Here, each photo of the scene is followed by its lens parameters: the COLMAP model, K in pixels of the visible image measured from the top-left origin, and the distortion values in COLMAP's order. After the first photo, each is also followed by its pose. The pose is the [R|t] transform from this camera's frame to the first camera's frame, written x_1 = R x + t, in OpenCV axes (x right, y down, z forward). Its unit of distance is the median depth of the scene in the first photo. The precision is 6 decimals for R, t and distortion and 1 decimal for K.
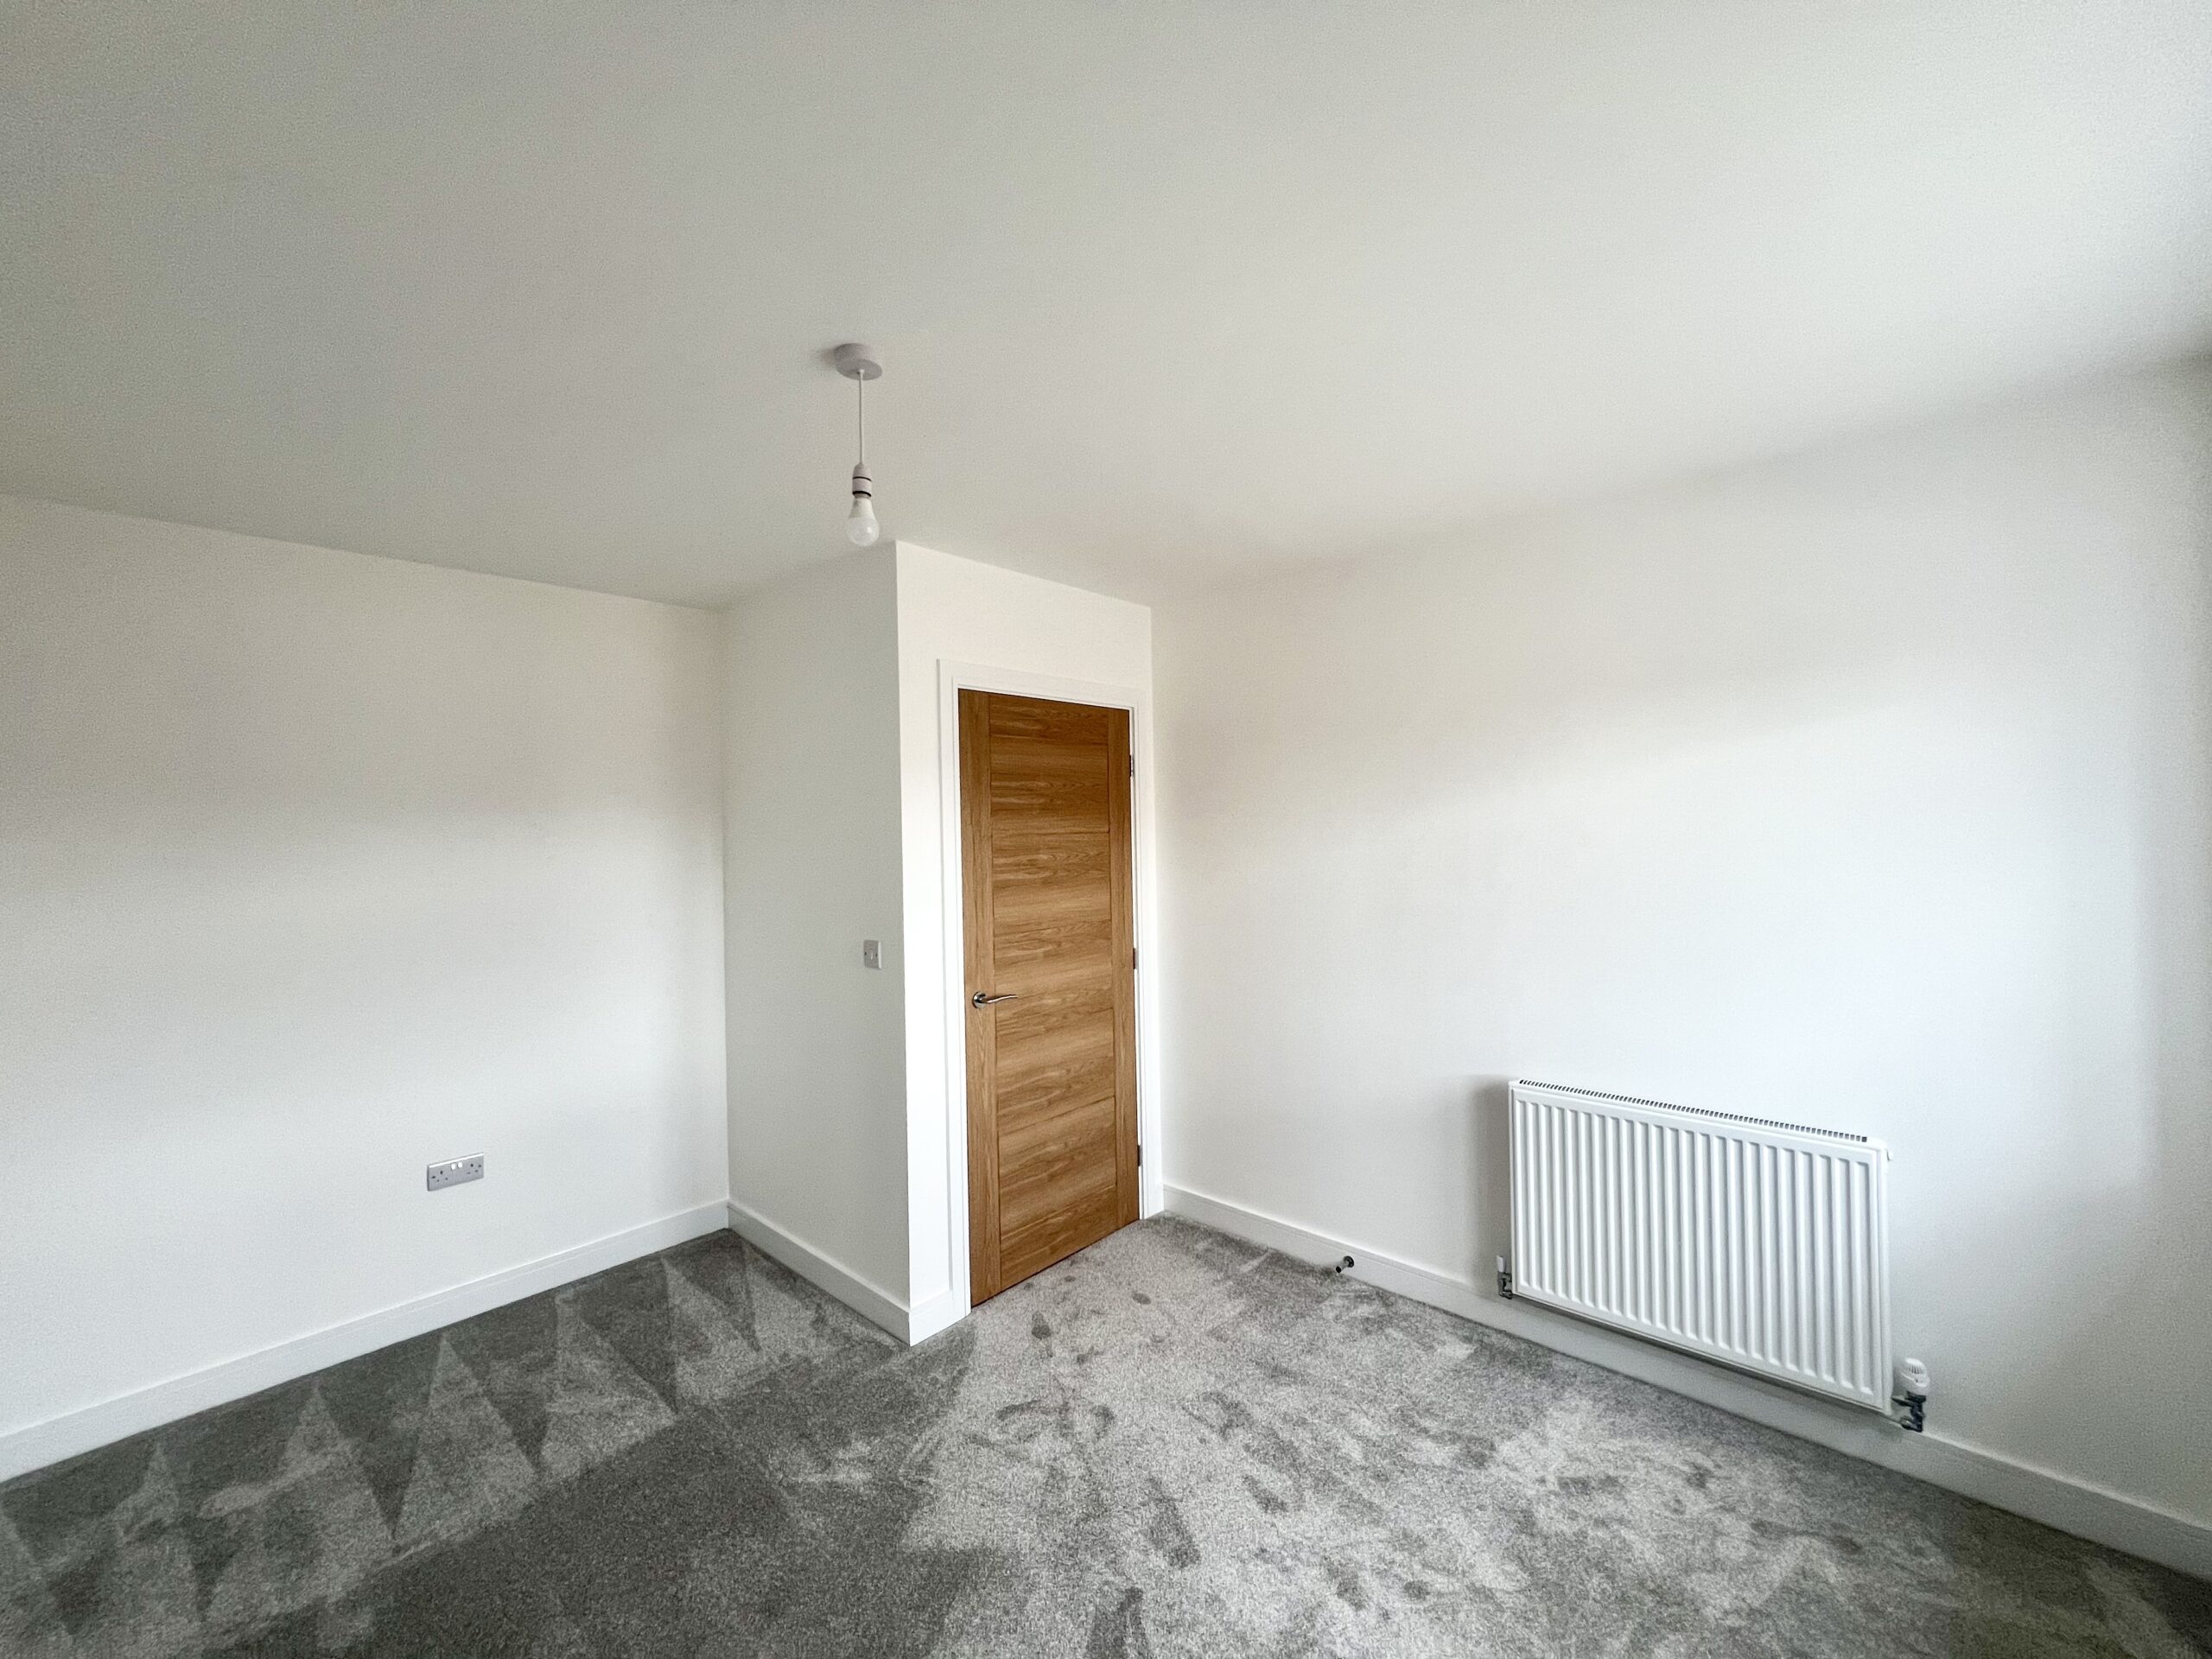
lens RADIAL K [[886.3, 0, 1112.5], [0, 886.3, 830.8], [0, 0, 1]] dist [-0.000802, 0.000358]
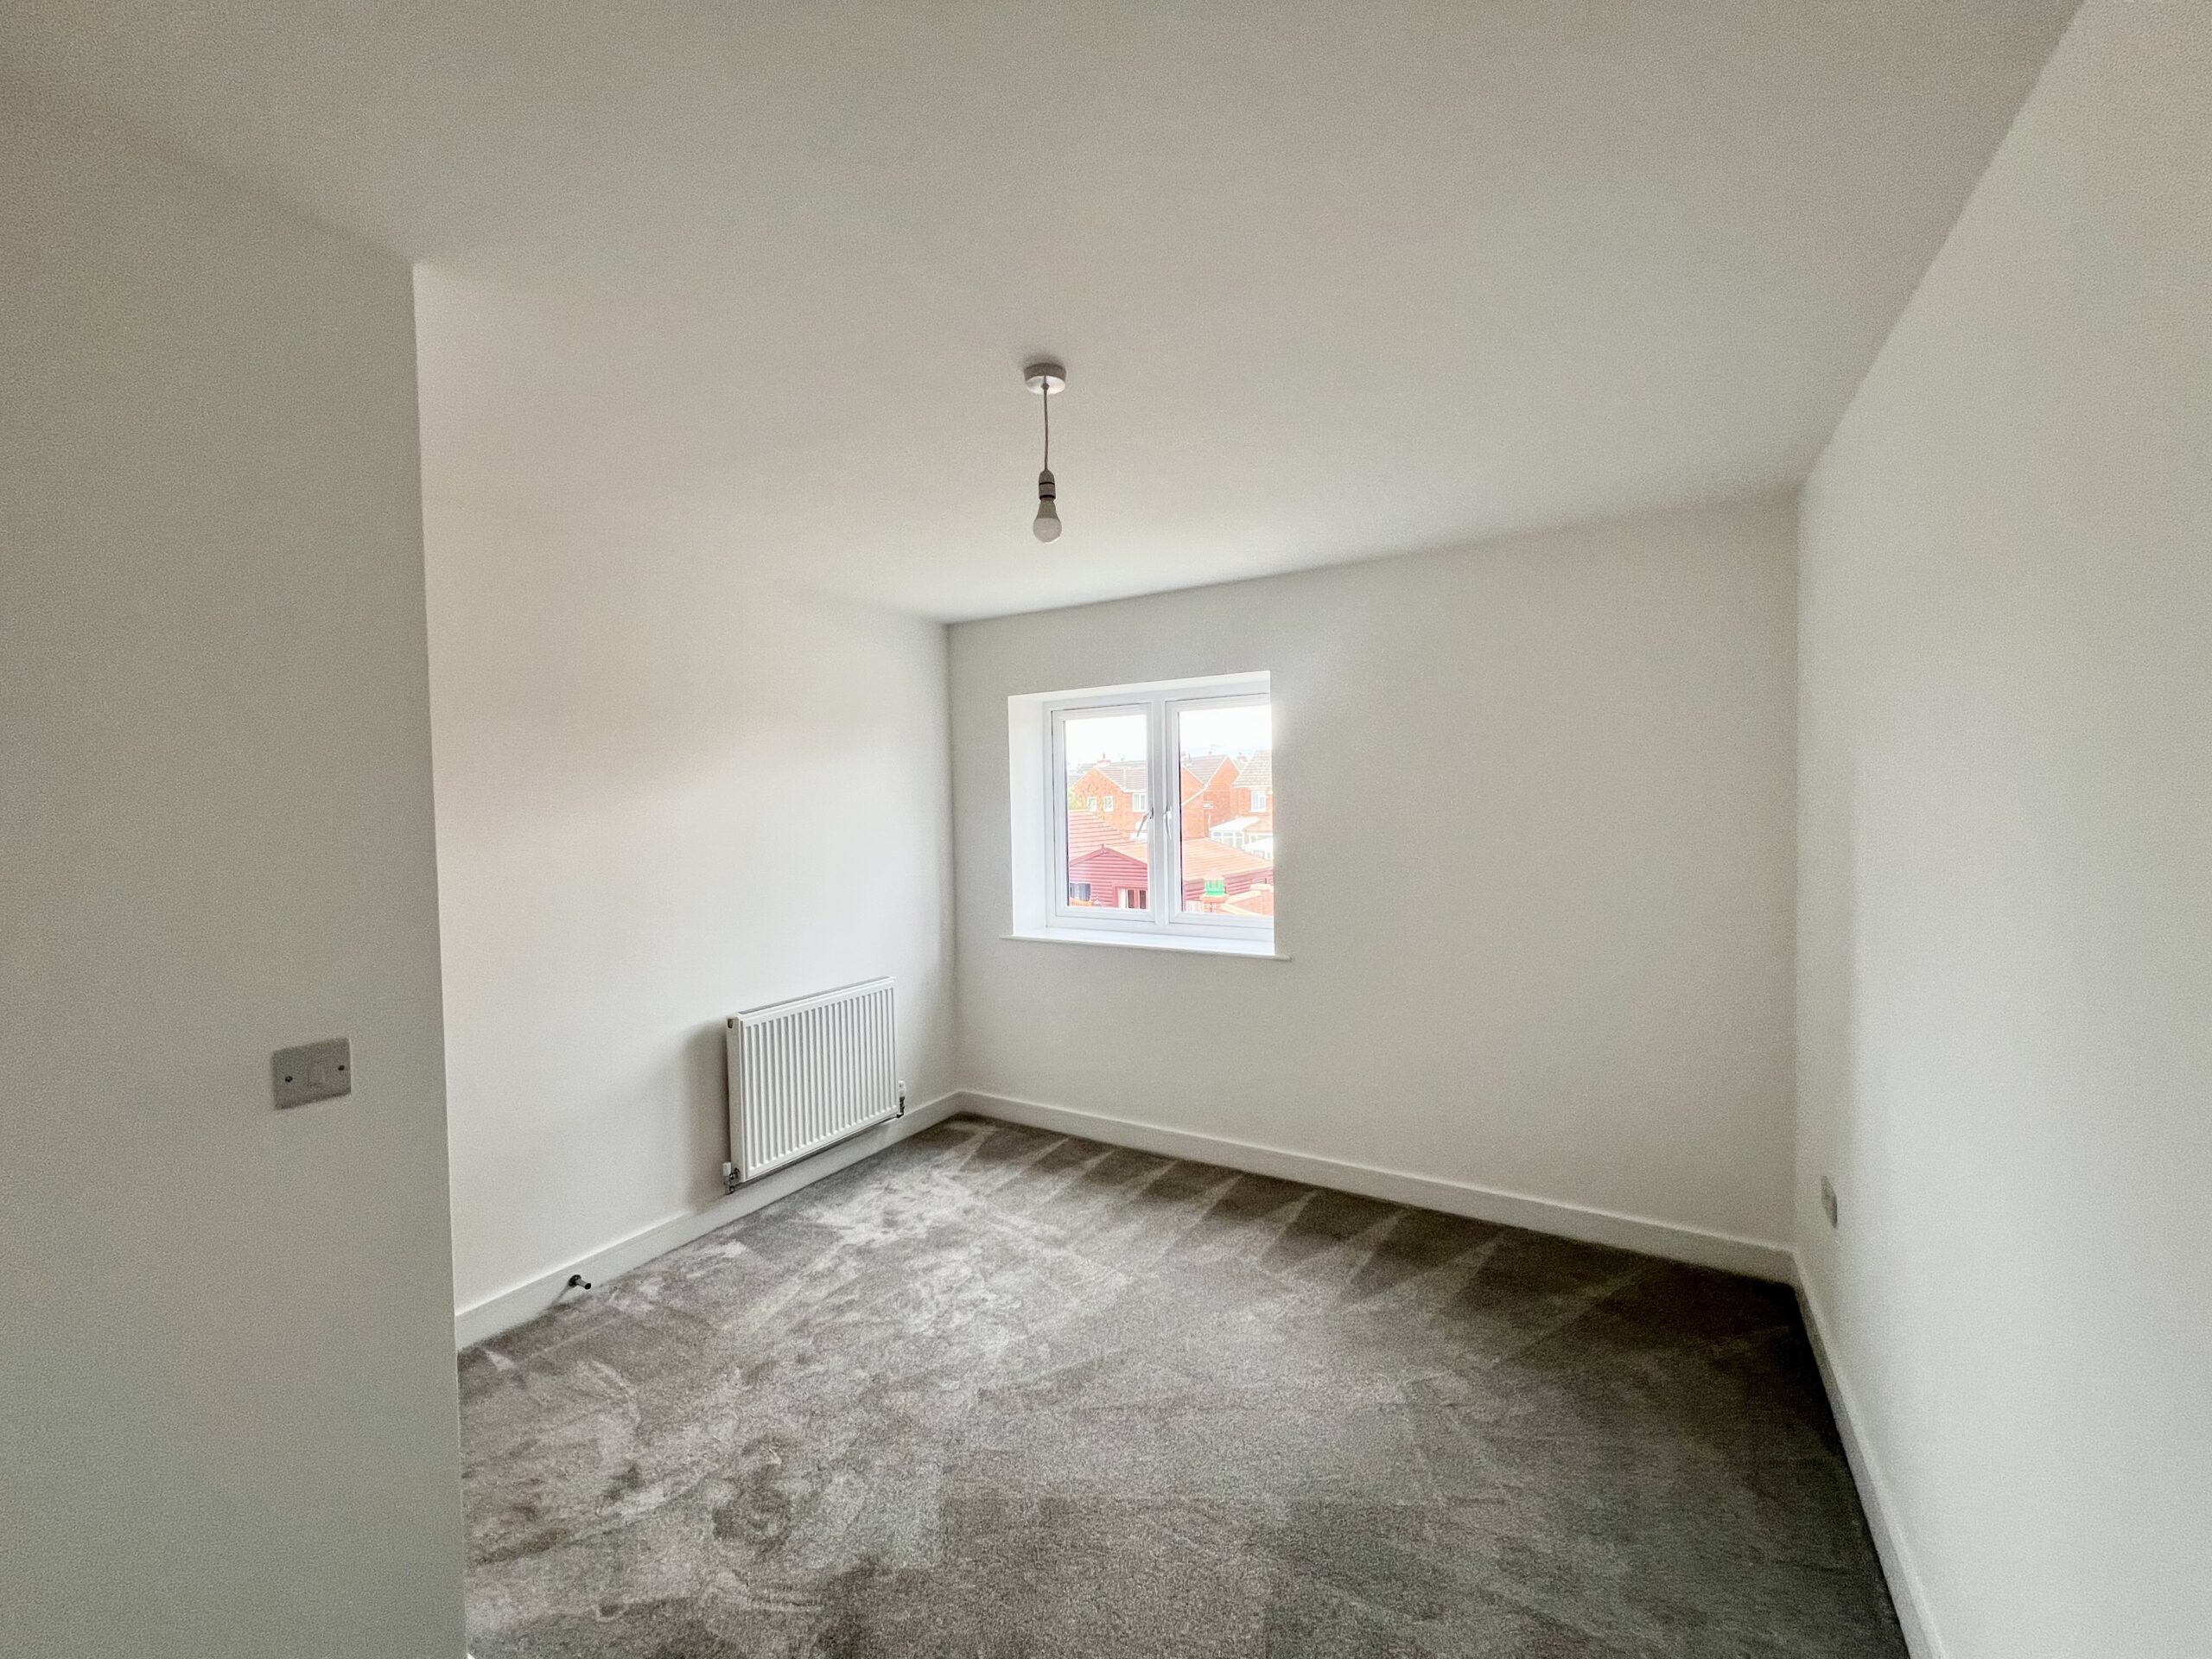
lens RADIAL K [[886.3, 0, 1125.9], [0, 886.3, 840.2], [0, 0, 1]] dist [-0.000802, 0.000358]
pose [[-0.226386, -0.019522, 0.973842, -0.885435], [0.020593, 0.999480, 0.024823, 0.014744], [-0.973820, 0.025674, -0.225867, 0.738658]]
